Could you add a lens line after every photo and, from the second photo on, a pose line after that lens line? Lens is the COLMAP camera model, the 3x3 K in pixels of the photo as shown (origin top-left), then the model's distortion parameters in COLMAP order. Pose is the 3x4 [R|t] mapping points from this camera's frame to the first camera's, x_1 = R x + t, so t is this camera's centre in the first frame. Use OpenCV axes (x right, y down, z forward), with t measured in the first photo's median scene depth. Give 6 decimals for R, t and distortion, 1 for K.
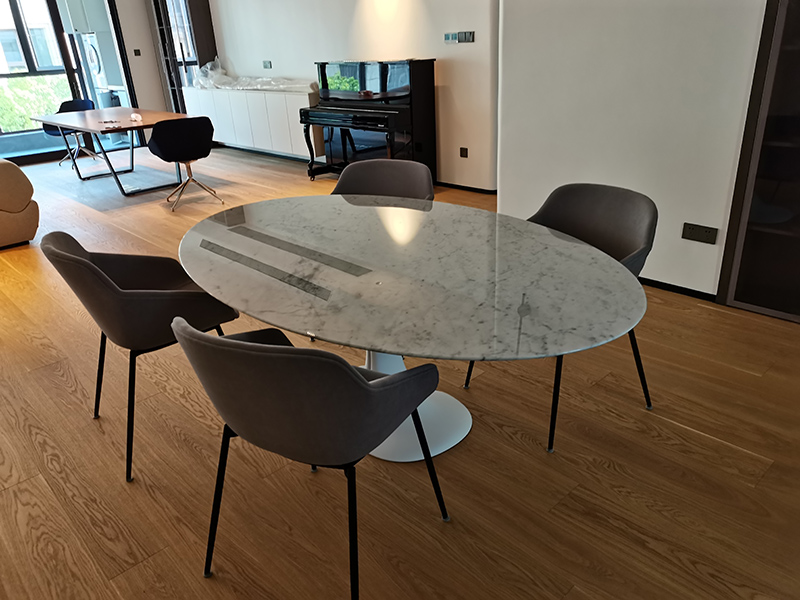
lens RADIAL K [[610.2, 0, 401.0], [0, 610.2, 301.6], [0, 0, 1]] dist [0.049135, -0.035888]
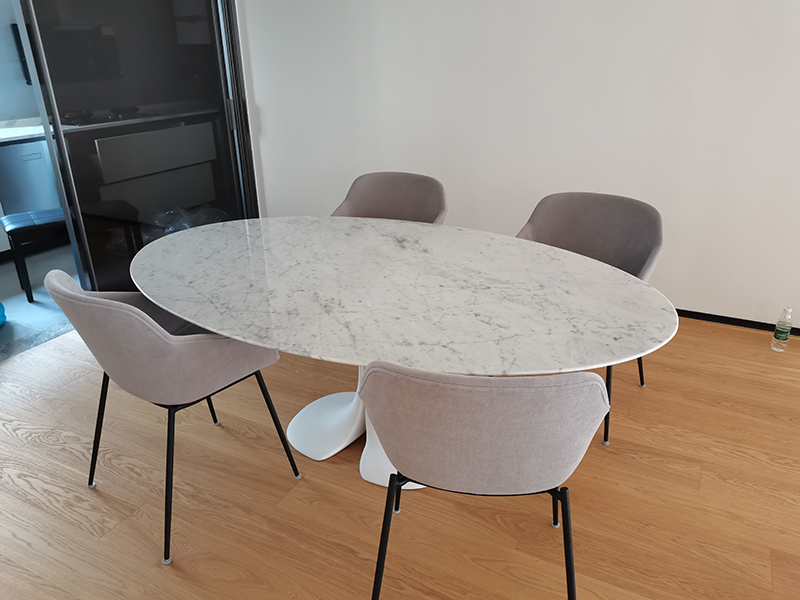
lens RADIAL K [[610.2, 0, 398.3], [0, 610.2, 299.6], [0, 0, 1]] dist [0.049135, -0.035888]
pose [[-0.943676, 0.193947, -0.268069, 0.204348], [-0.062156, 0.691854, 0.719357, -0.836648], [0.324982, 0.695501, -0.640831, 1.853795]]
